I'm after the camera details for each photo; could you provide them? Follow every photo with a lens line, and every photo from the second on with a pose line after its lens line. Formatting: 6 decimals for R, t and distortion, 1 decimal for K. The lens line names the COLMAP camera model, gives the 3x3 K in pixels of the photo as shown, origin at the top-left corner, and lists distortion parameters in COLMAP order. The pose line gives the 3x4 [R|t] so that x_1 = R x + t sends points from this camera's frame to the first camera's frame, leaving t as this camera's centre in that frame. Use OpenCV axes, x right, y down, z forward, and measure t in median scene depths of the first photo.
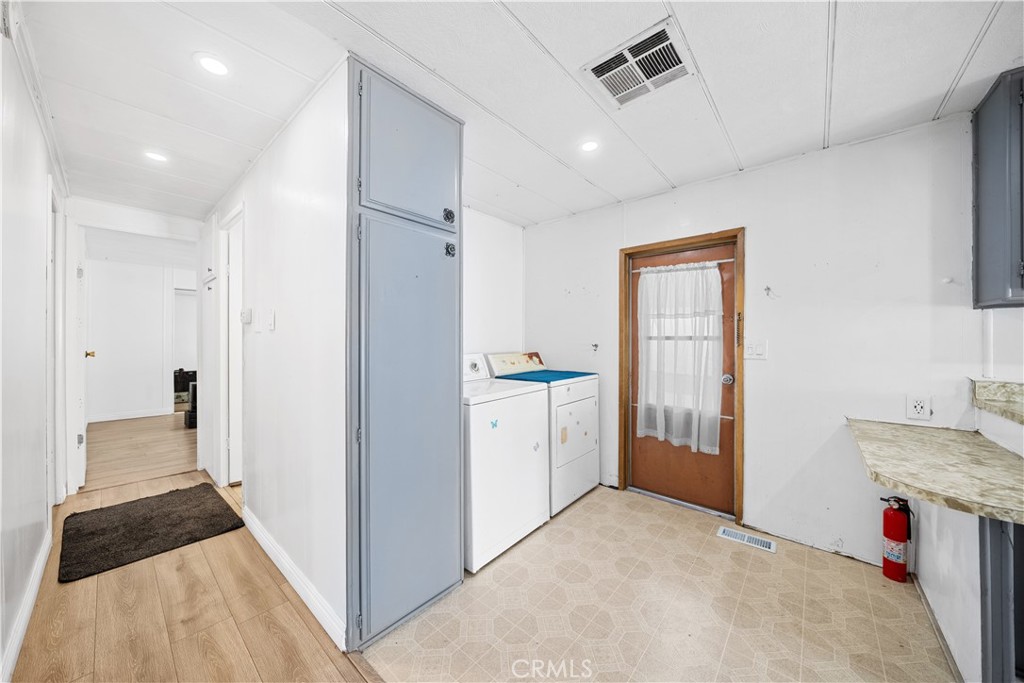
lens RADIAL K [[351.2, 0, 507.4], [0, 351.2, 336.3], [0, 0, 1]] dist [0.000686, -0.000398]
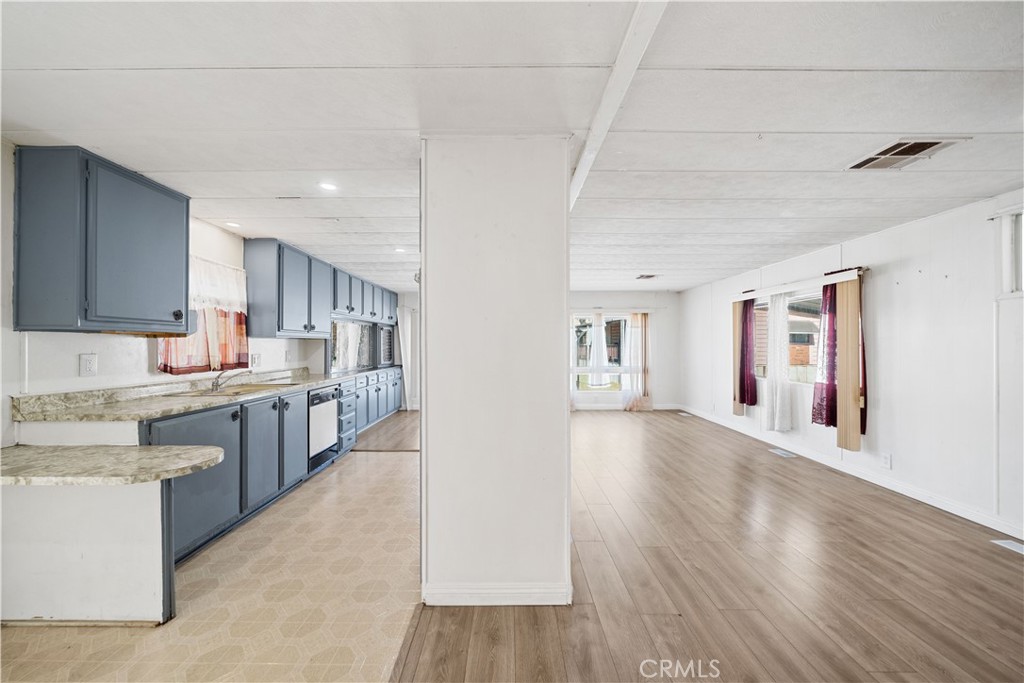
lens RADIAL K [[381.6, 0, 507.0], [0, 381.6, 339.4], [0, 0, 1]] dist [0.003096, -0.000660]
pose [[-0.663687, 0.018441, 0.747783, -0.364726], [0.002128, 0.999739, -0.022765, -0.014576], [-0.748008, -0.013517, -0.663552, 0.441153]]
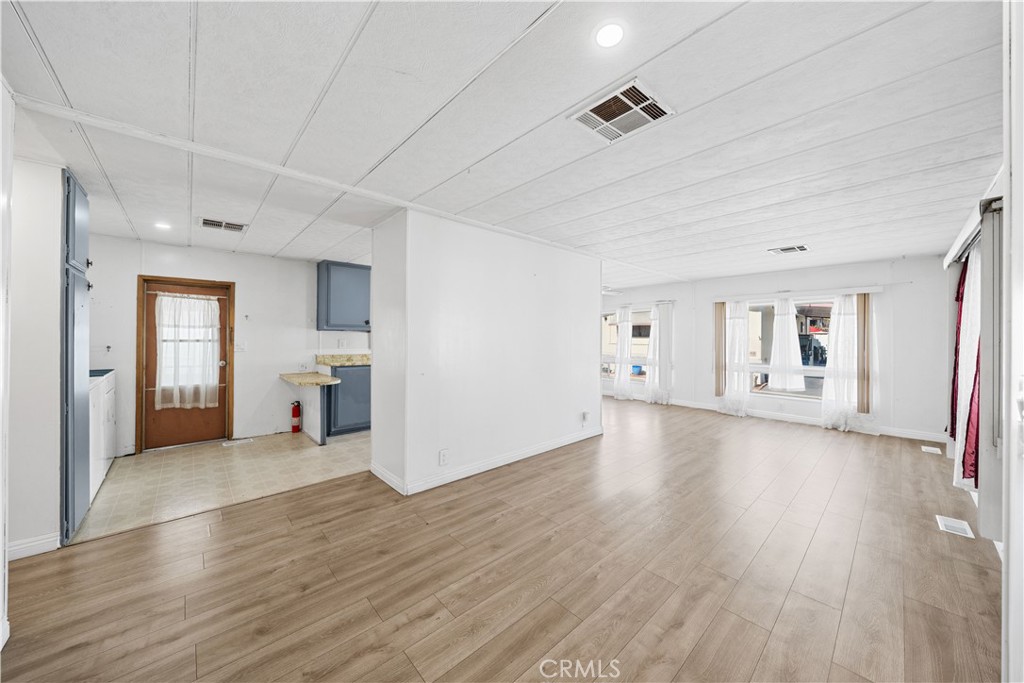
lens RADIAL K [[351.2, 0, 505.0], [0, 351.2, 339.3], [0, 0, 1]] dist [0.000686, -0.000398]
pose [[0.109761, -0.004248, 0.993949, -0.973449], [-0.010123, 0.999934, 0.005391, -0.026313], [-0.993906, -0.010654, 0.109711, -0.611612]]
